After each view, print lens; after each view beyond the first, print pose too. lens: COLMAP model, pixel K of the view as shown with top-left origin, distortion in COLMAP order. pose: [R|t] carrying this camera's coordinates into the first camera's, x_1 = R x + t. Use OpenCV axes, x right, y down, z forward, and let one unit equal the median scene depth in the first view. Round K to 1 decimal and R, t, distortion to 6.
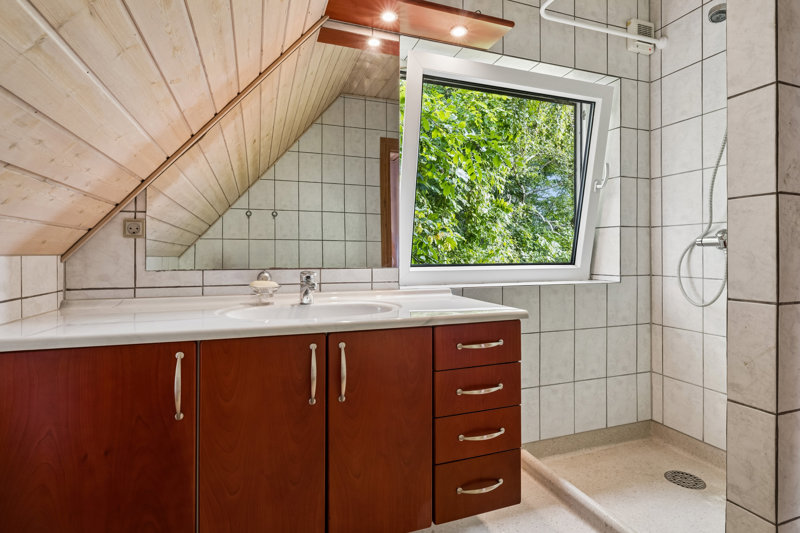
lens RADIAL K [[411.1, 0, 411.2], [0, 411.1, 255.9], [0, 0, 1]] dist [0.007013, 0.000762]
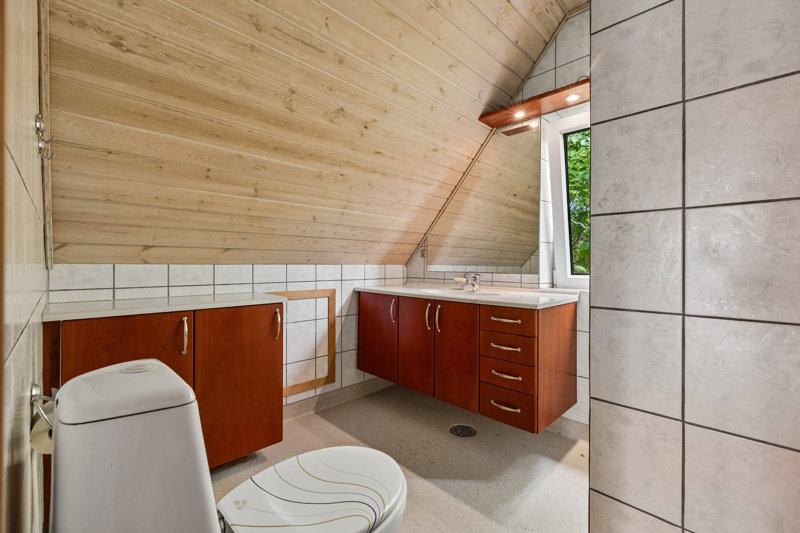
lens RADIAL K [[346.0, 0, 400.7], [0, 346.0, 264.5], [0, 0, 1]] dist [0.000059, -0.000016]
pose [[0.417096, 0.003060, -0.908857, 1.160328], [-0.008997, 0.999959, -0.000763, 0.000206], [0.908818, 0.008496, 0.417106, 0.040688]]
